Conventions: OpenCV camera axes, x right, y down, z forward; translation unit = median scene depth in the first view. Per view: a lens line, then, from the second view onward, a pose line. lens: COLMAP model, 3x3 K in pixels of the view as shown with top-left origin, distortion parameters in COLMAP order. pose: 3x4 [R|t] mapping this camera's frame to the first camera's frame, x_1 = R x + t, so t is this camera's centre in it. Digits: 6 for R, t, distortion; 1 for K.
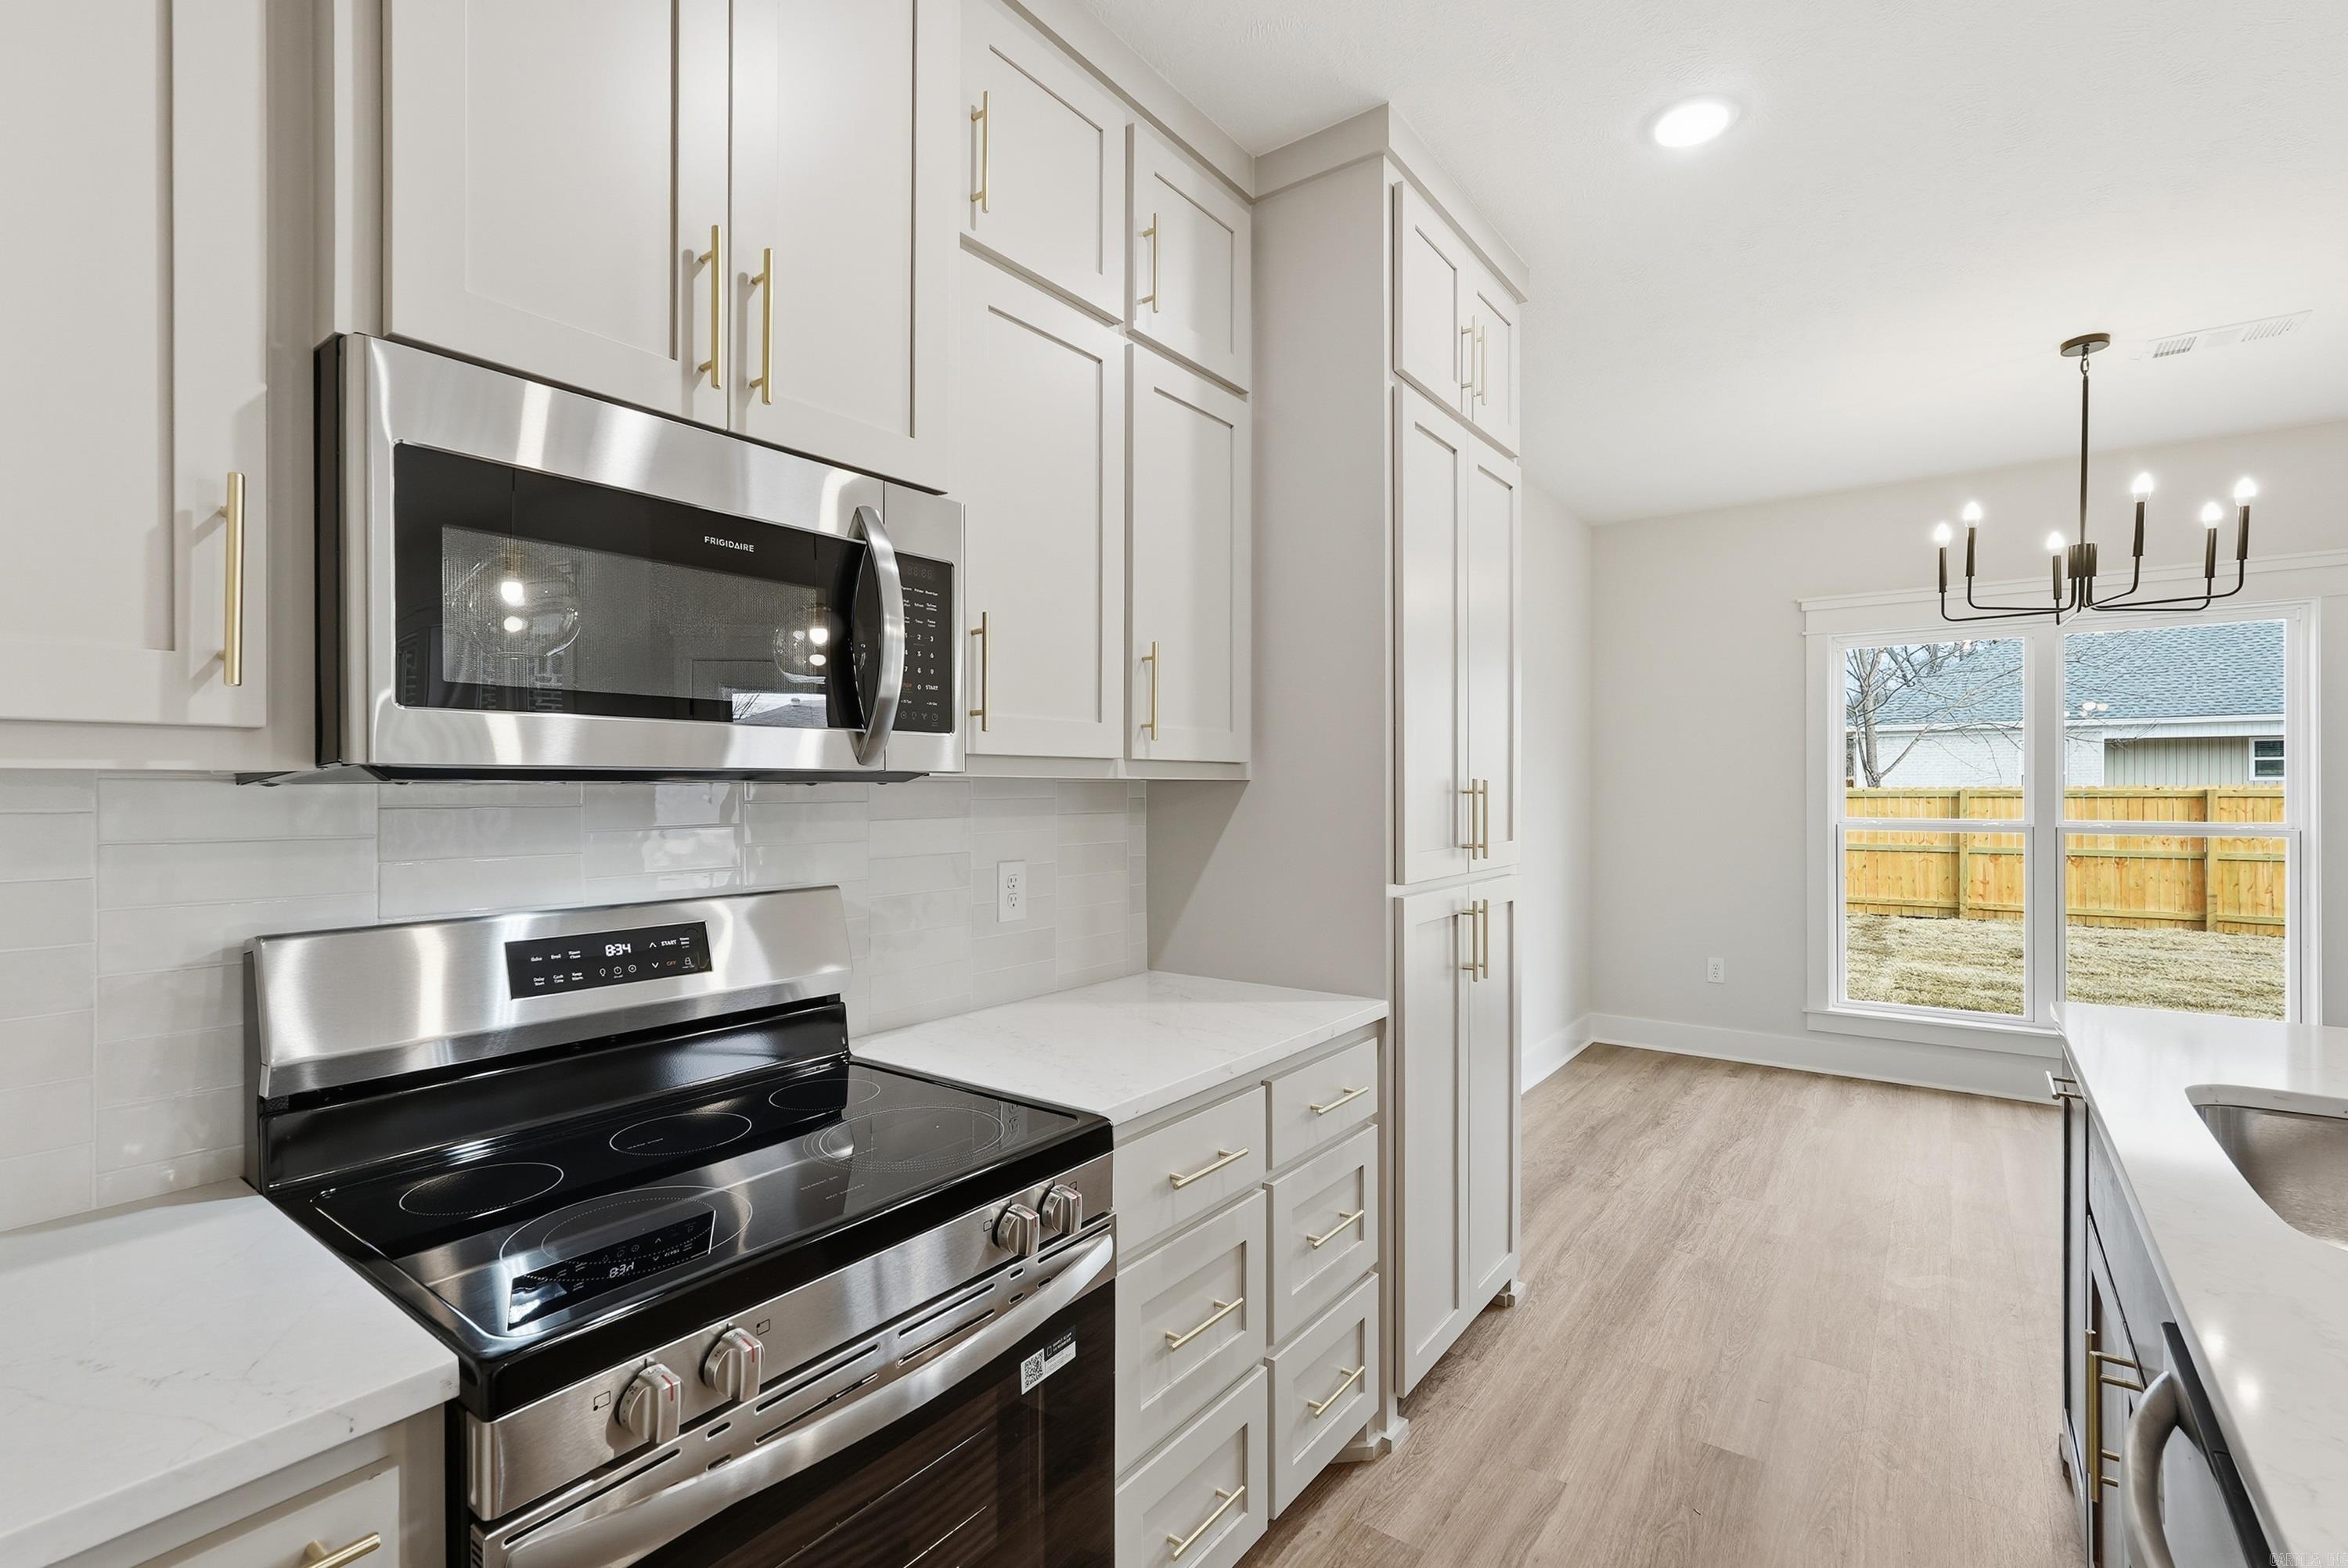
lens RADIAL K [[1050.8, 0, 1175.8], [0, 1050.8, 788.8], [0, 0, 1]] dist [-0.009570, 0.005236]
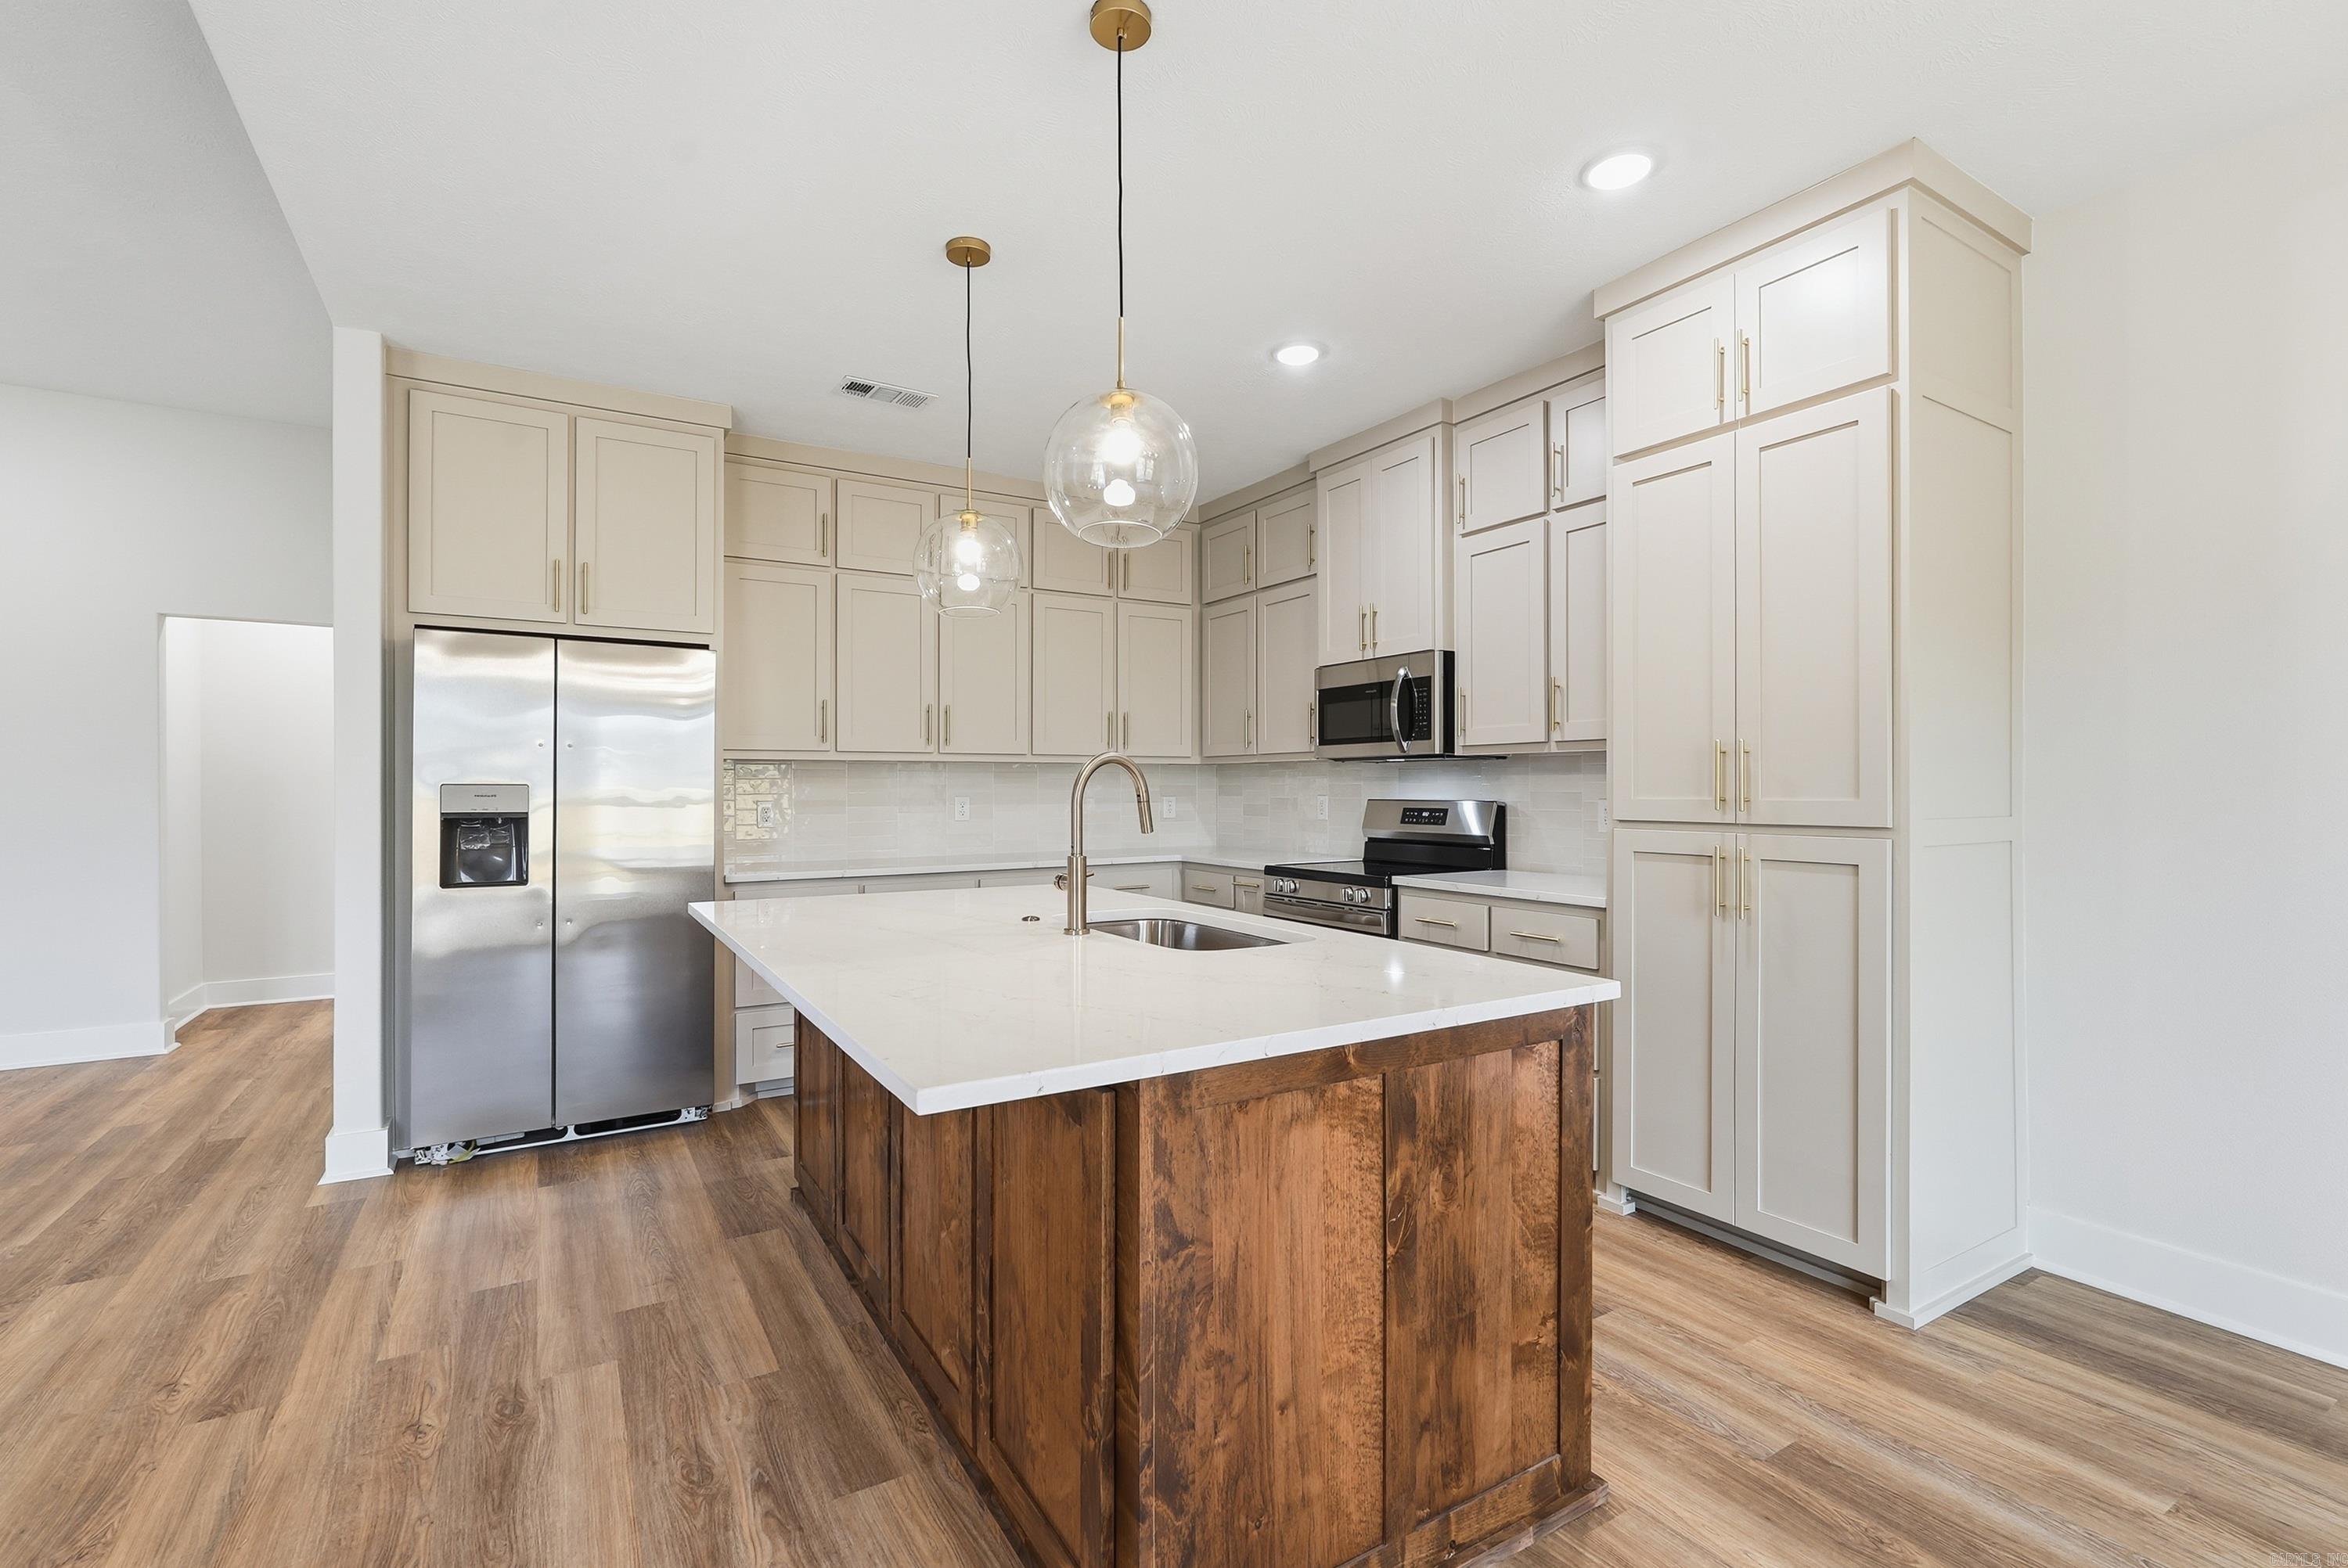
lens RADIAL K [[1043.0, 0, 1180.5], [0, 1043.0, 789.8], [0, 0, 1]] dist [-0.020462, 0.010619]
pose [[-0.373622, 0.004918, -0.927568, 1.062218], [0.001115, 0.999988, 0.004853, 0.026260], [0.927580, 0.000779, -0.373623, 0.597960]]
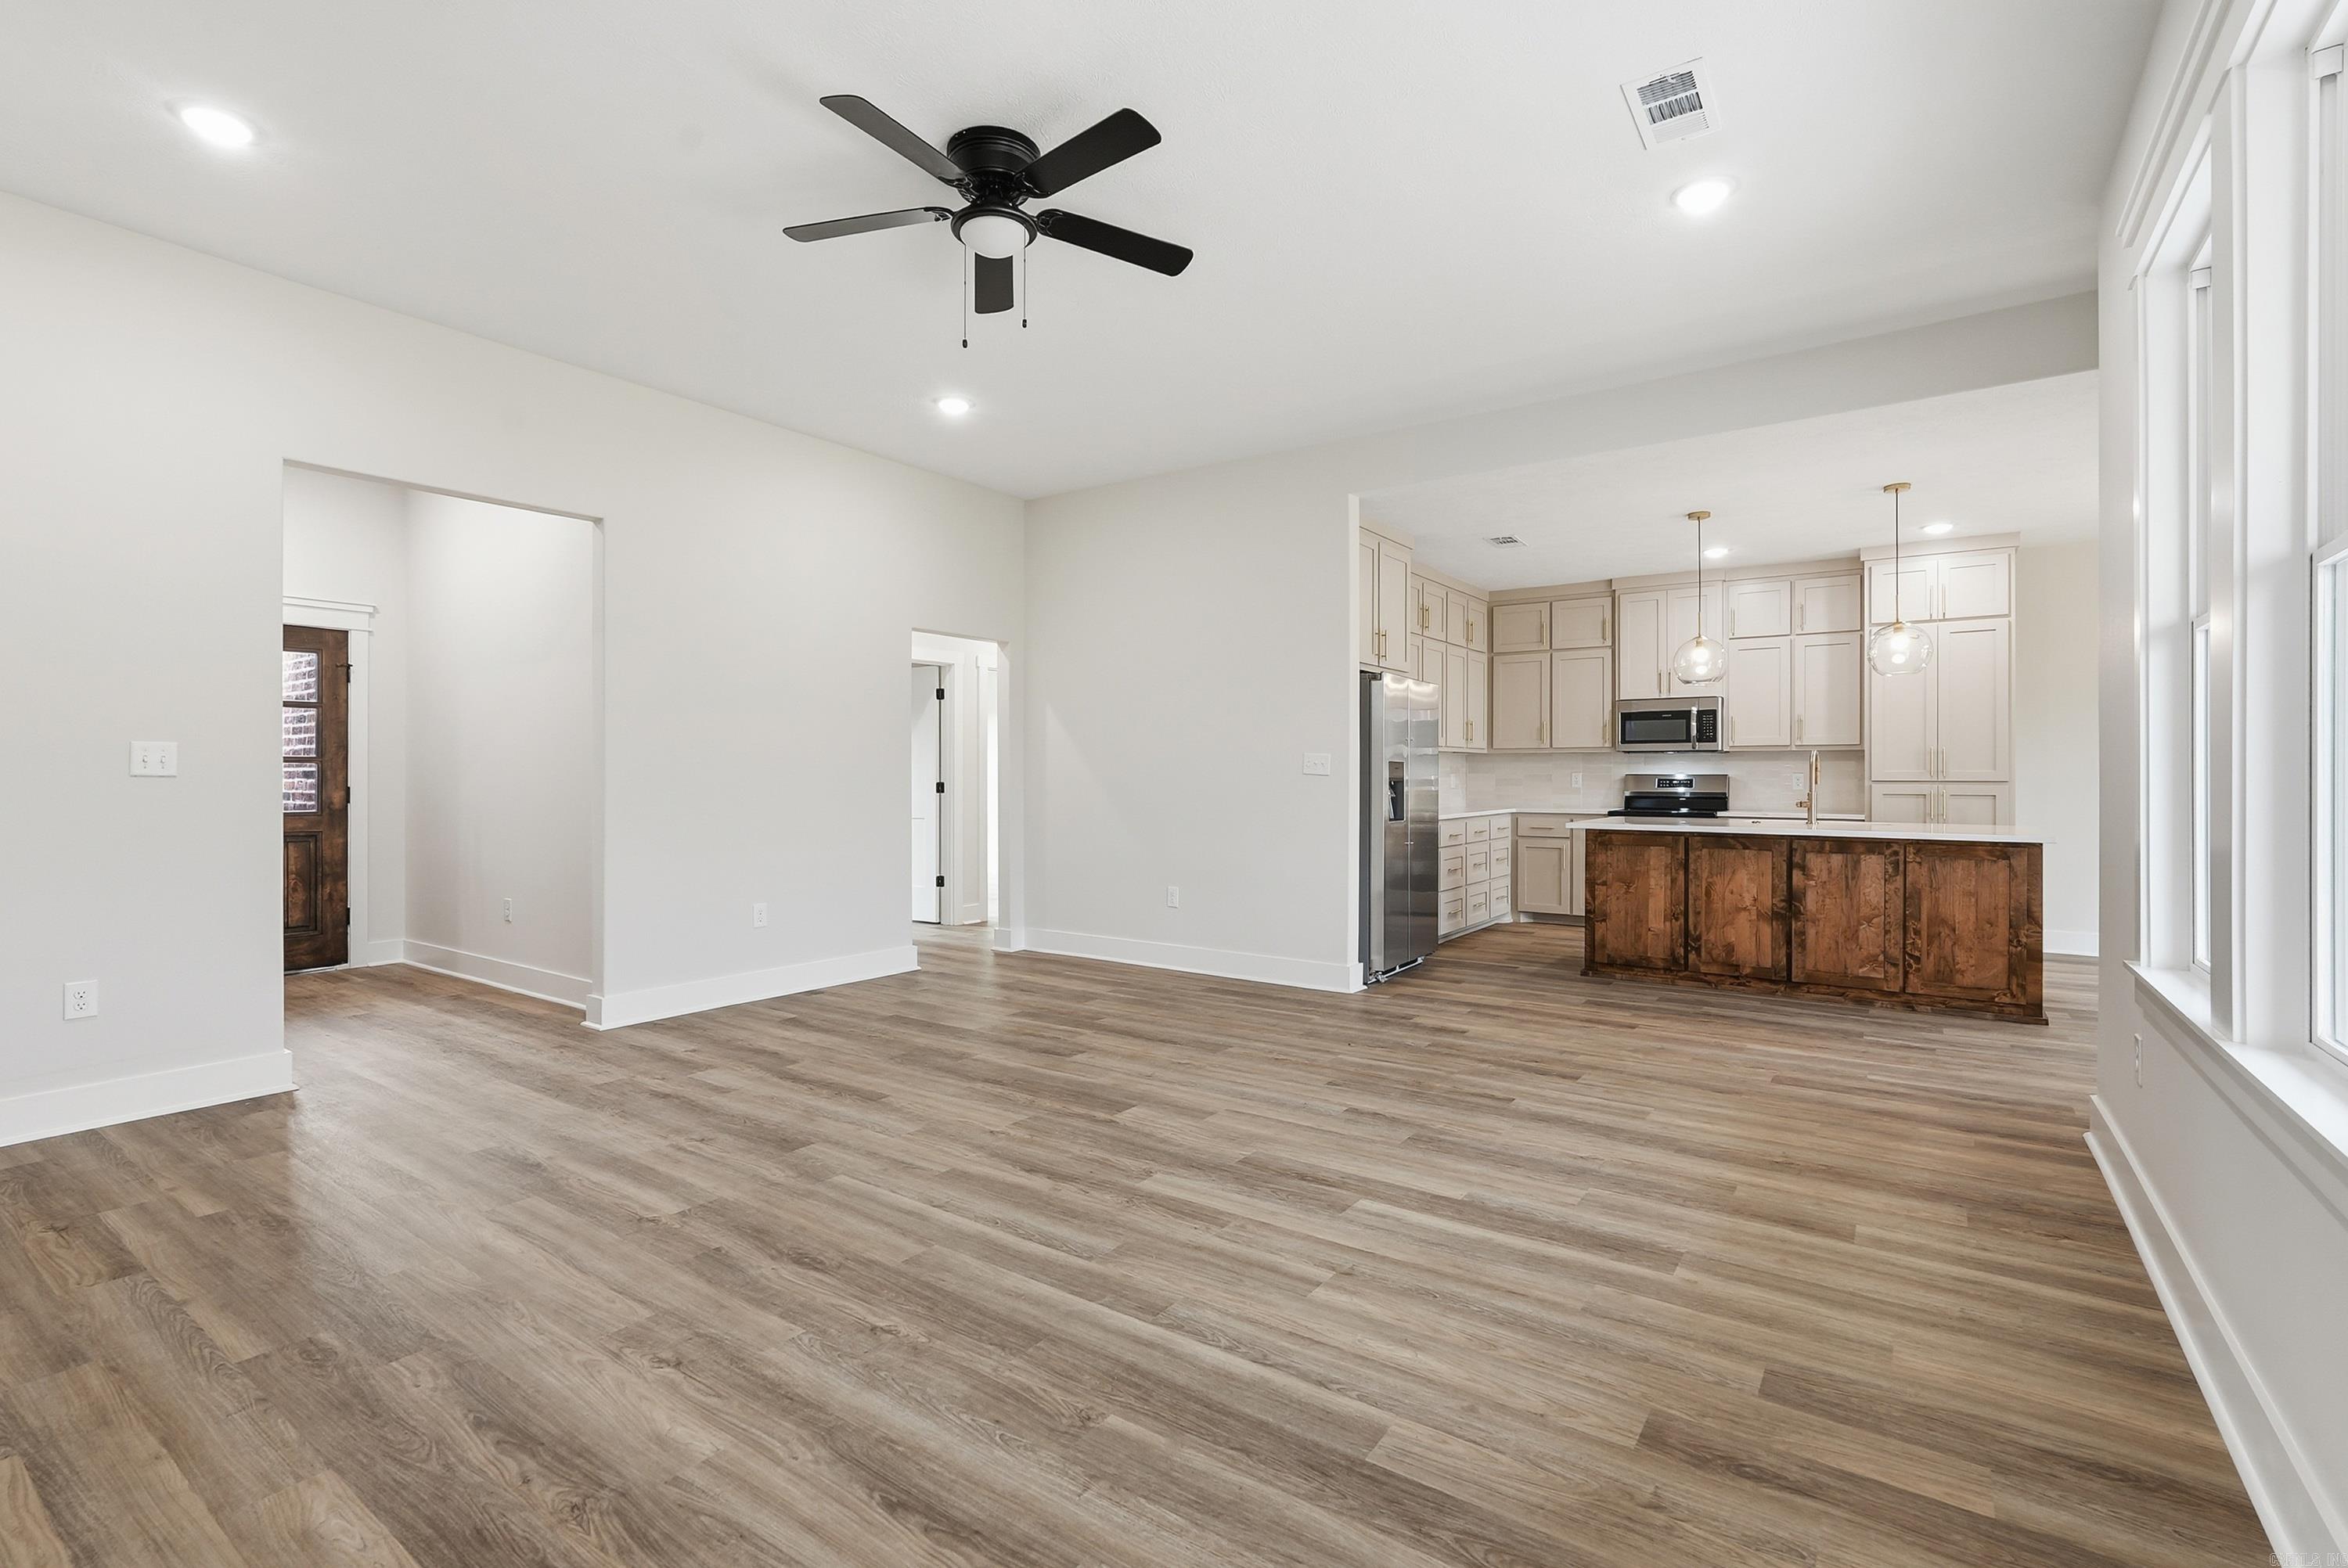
lens RADIAL K [[1060.3, 0, 1173.4], [0, 1060.3, 772.4], [0, 0, 1]] dist [-0.019863, 0.011501]
pose [[0.016883, 0.001337, -0.999857, 2.117233], [-0.002136, 0.999997, 0.001301, 0.040181], [0.999855, 0.002114, 0.016885, -0.755148]]
